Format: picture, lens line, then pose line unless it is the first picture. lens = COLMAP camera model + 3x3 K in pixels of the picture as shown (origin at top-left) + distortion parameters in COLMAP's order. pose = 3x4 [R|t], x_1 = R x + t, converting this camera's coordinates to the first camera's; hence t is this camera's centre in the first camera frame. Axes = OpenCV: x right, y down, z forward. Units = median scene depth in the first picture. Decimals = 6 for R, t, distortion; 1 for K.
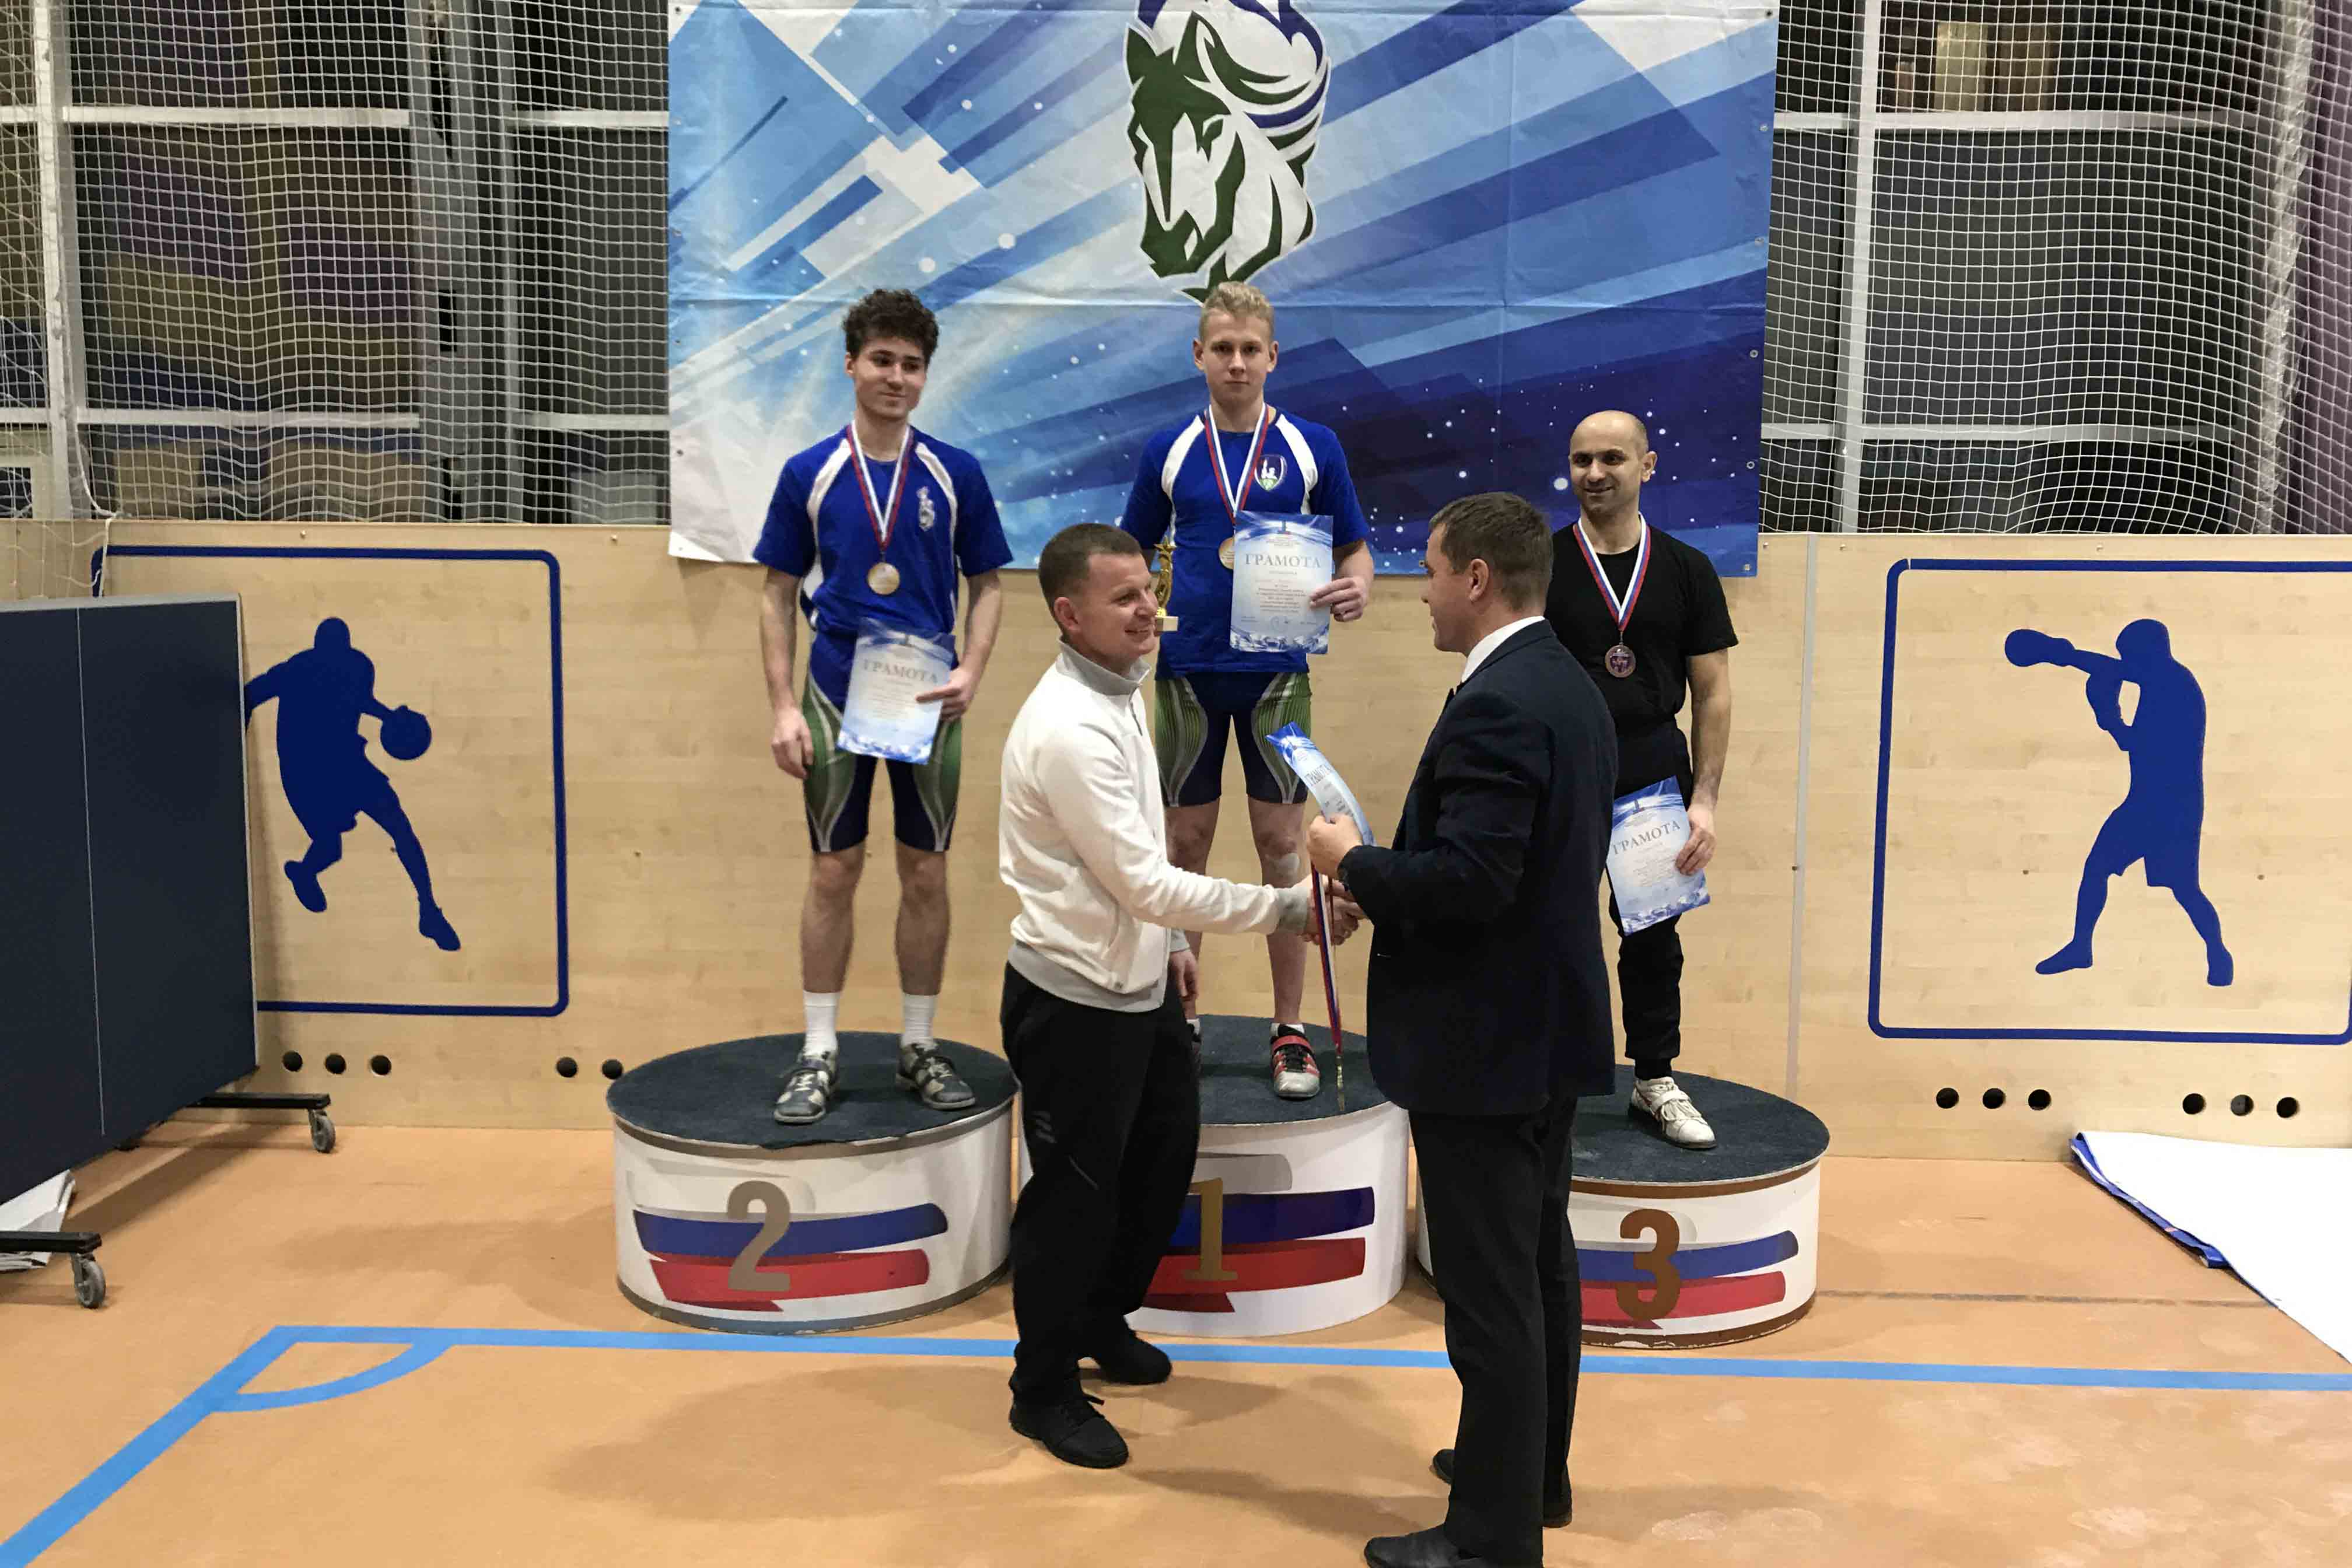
lens RADIAL K [[1873.9, 0, 1151.9], [0, 1873.9, 715.7], [0, 0, 1]] dist [0.005897, -0.009231]
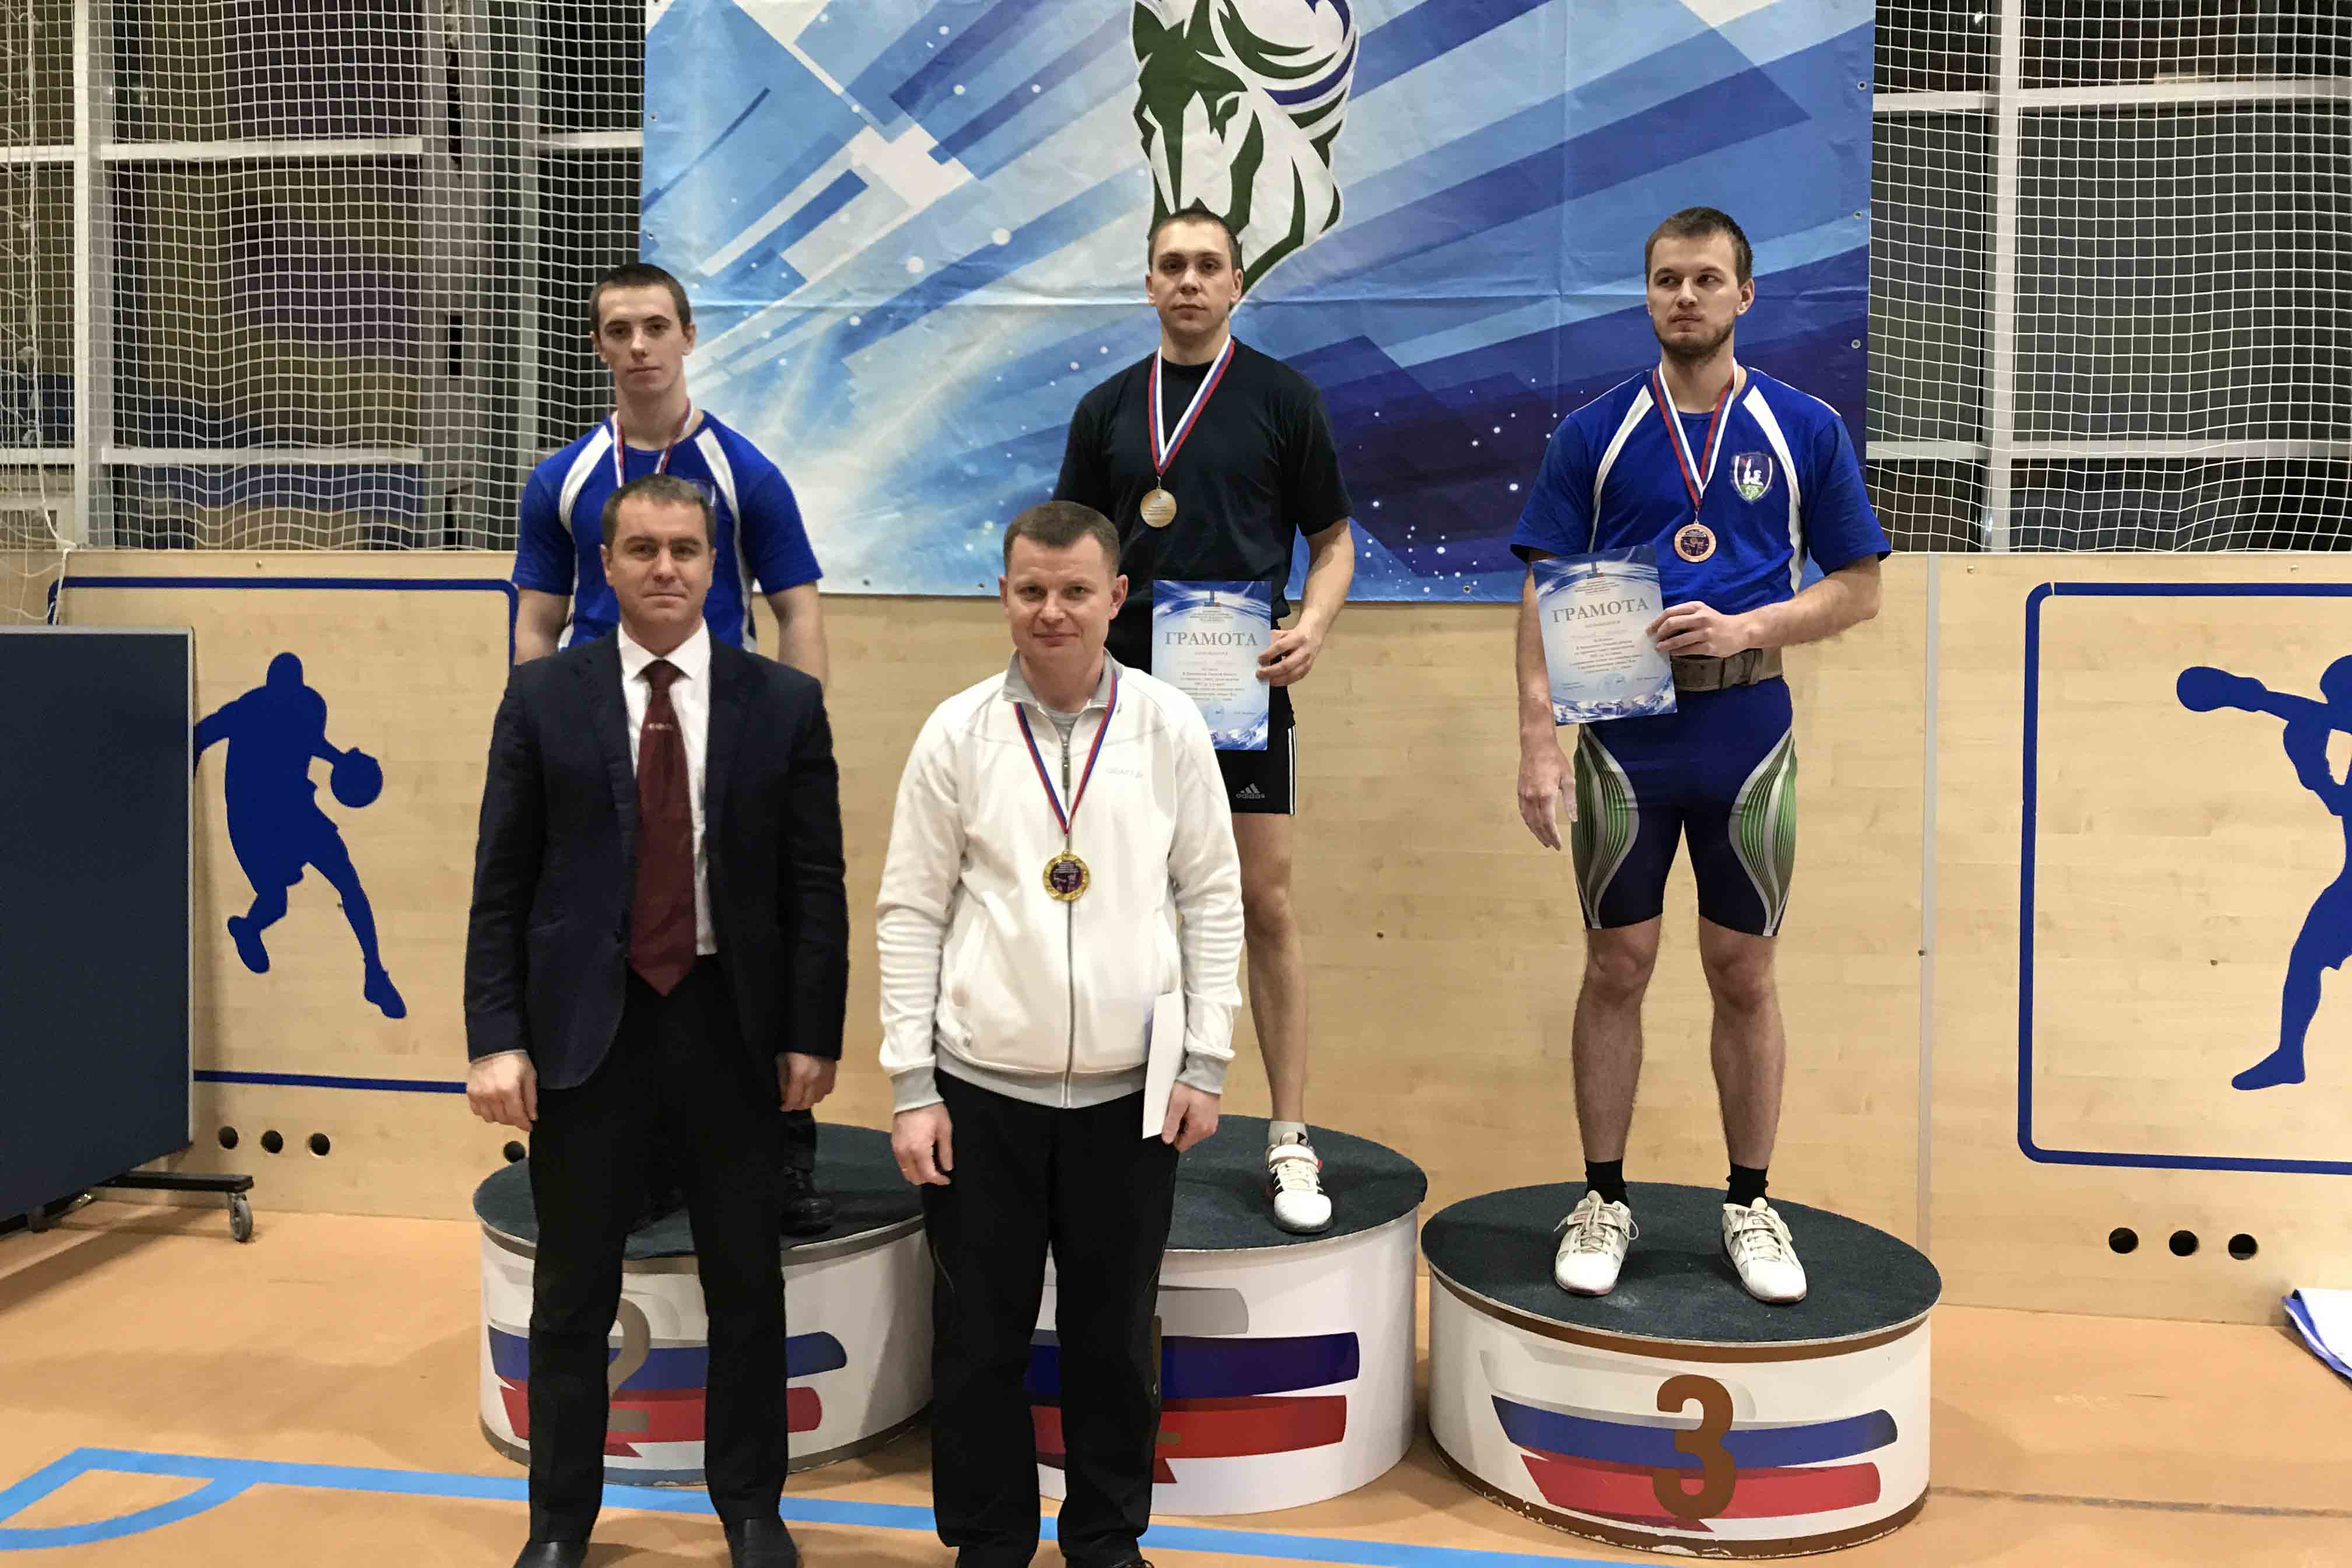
lens RADIAL K [[1871.6, 0, 1175.6], [0, 1871.6, 659.5], [0, 0, 1]] dist [0.009957, -0.006925]
pose [[0.994468, 0.001238, -0.105029, 0.101353], [-0.009400, 0.996967, -0.077257, 0.019146], [0.104615, 0.077816, 0.991464, 0.129687]]
